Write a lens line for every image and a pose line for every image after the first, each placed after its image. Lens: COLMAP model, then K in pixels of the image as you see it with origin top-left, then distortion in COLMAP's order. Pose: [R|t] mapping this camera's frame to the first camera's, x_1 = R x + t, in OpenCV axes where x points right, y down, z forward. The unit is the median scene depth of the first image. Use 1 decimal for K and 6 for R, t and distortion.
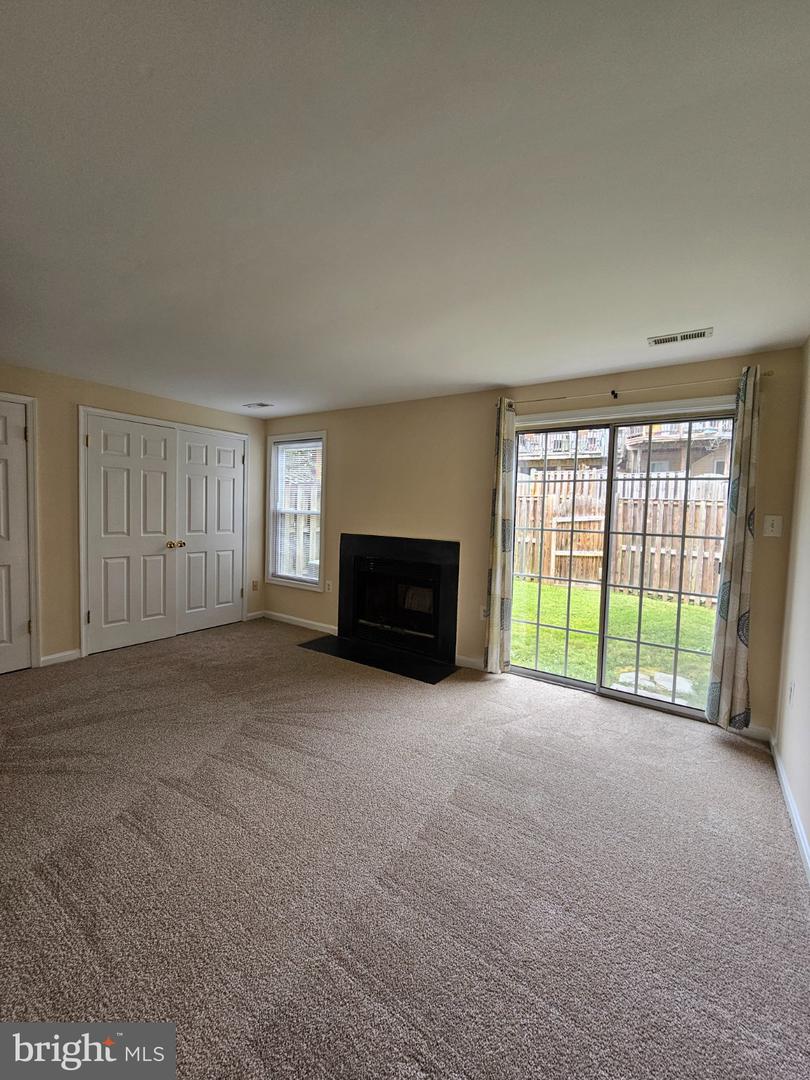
lens RADIAL K [[443.0, 0, 400.7], [0, 443.0, 534.6], [0, 0, 1]] dist [-0.001302, -0.002422]
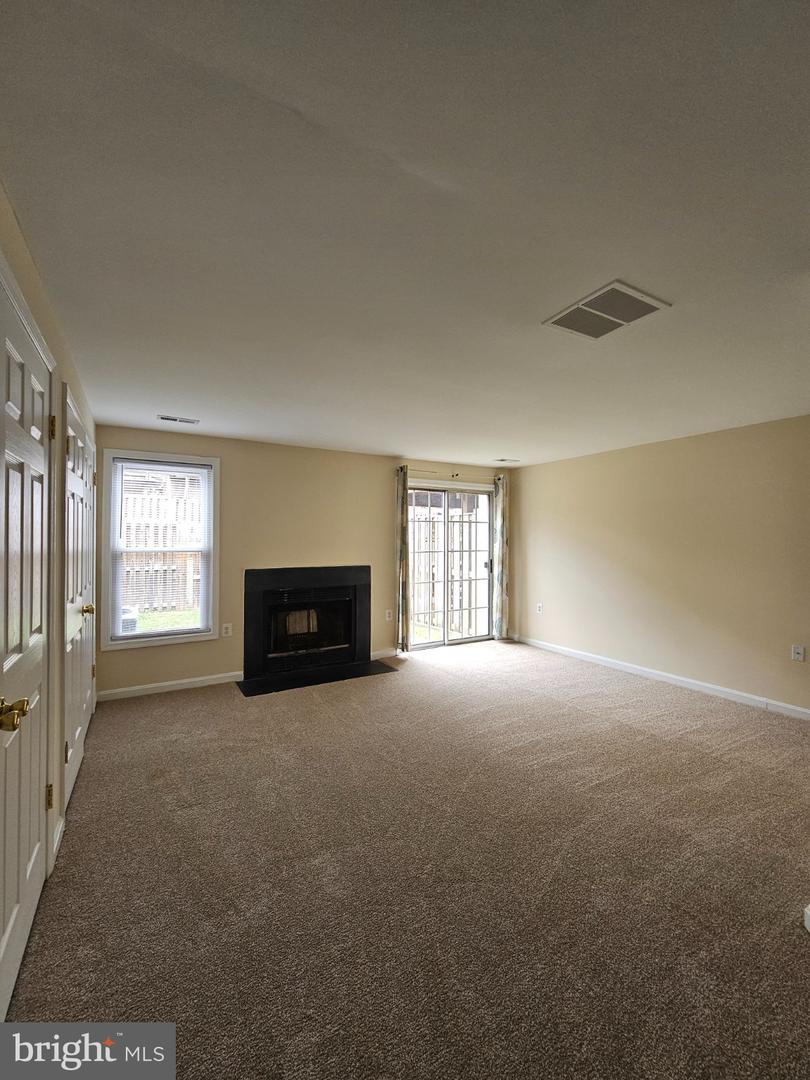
lens RADIAL K [[443.0, 0, 400.7], [0, 443.0, 534.6], [0, 0, 1]] dist [-0.001302, -0.002422]
pose [[0.429976, -0.022891, 0.902550, -0.958751], [0.062160, 0.998057, -0.004299, -0.060315], [-0.900698, 0.057951, 0.430564, 0.325464]]
